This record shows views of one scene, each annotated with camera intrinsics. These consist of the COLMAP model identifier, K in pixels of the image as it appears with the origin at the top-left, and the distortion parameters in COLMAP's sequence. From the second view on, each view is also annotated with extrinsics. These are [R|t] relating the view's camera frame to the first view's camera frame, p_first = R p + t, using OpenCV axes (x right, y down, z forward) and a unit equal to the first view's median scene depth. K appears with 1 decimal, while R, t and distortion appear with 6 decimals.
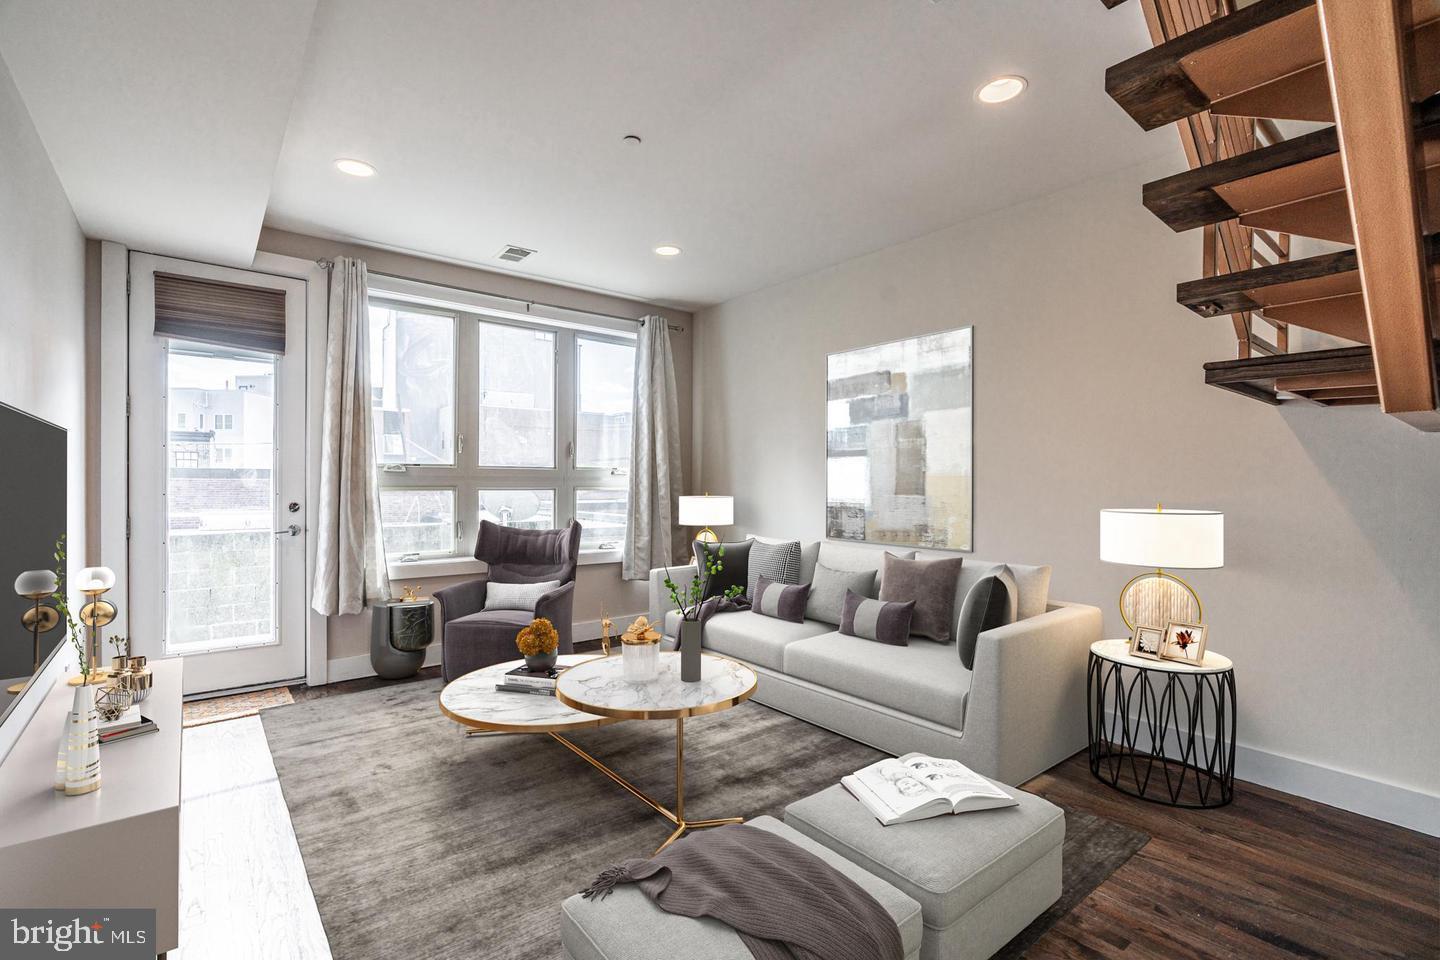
lens RADIAL K [[657.8, 0, 712.4], [0, 657.8, 479.1], [0, 0, 1]] dist [-0.000662, 0.000157]
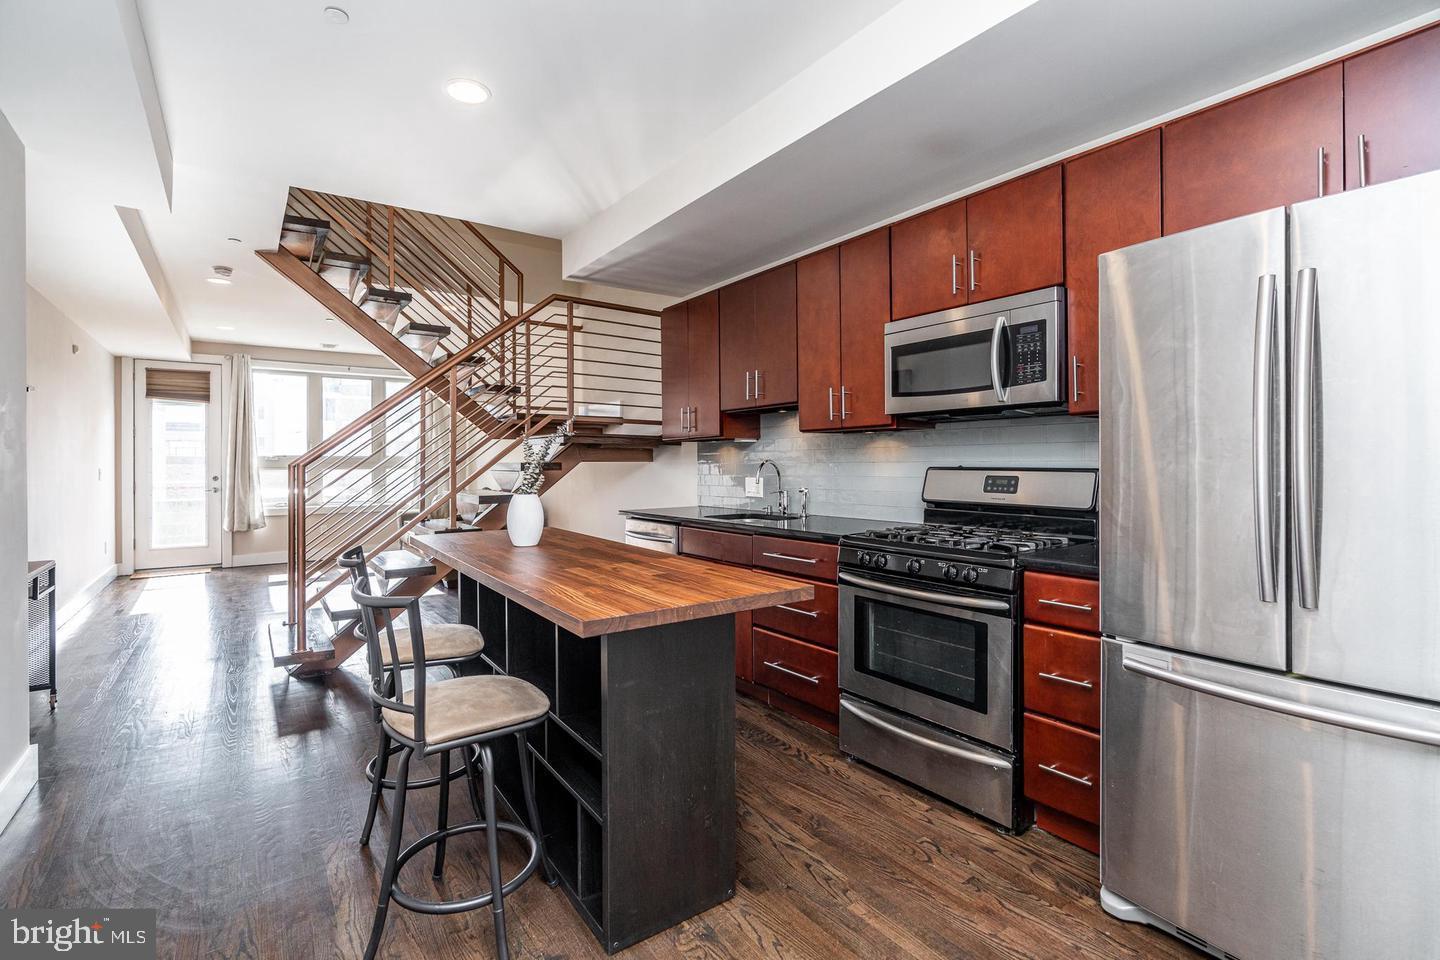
lens RADIAL K [[673.5, 0, 717.9], [0, 673.5, 455.1], [0, 0, 1]] dist [-0.002904, -0.000224]
pose [[0.998789, -0.014603, -0.046981, 0.601114], [0.014176, 0.999855, -0.009404, 0.007691], [0.047111, 0.008727, 0.998852, -0.592499]]
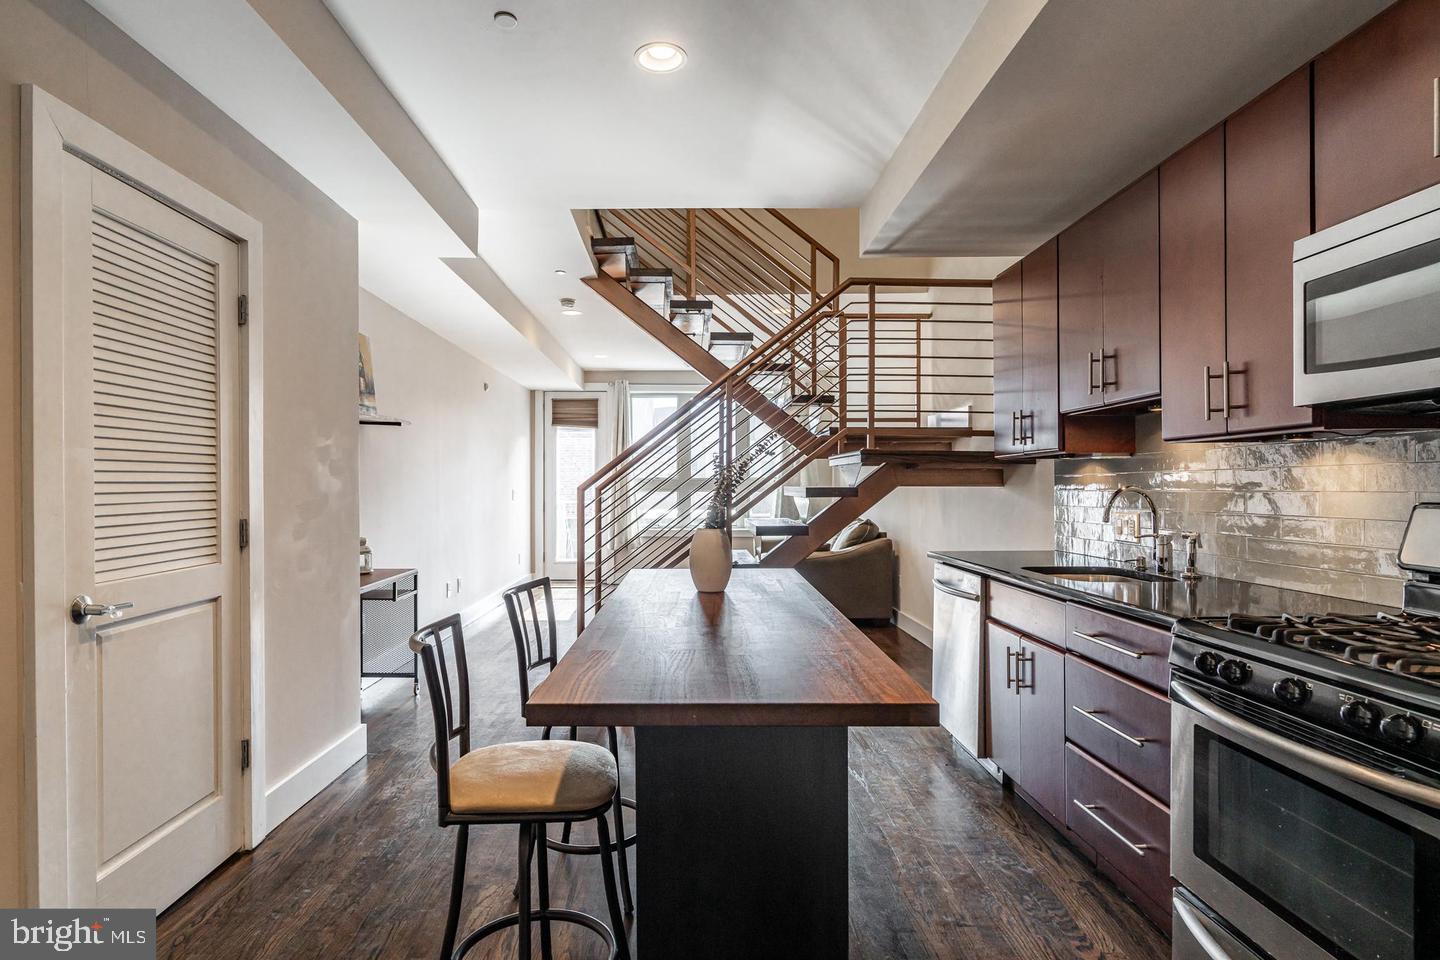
lens RADIAL K [[790.2, 0, 679.9], [0, 790.2, 483.8], [0, 0, 1]] dist [-0.022435, 0.044100]
pose [[0.778907, -0.010475, -0.627052, 0.702126], [0.008379, 0.999945, -0.006297, 0.006304], [0.627084, -0.000350, 0.778952, -0.504153]]
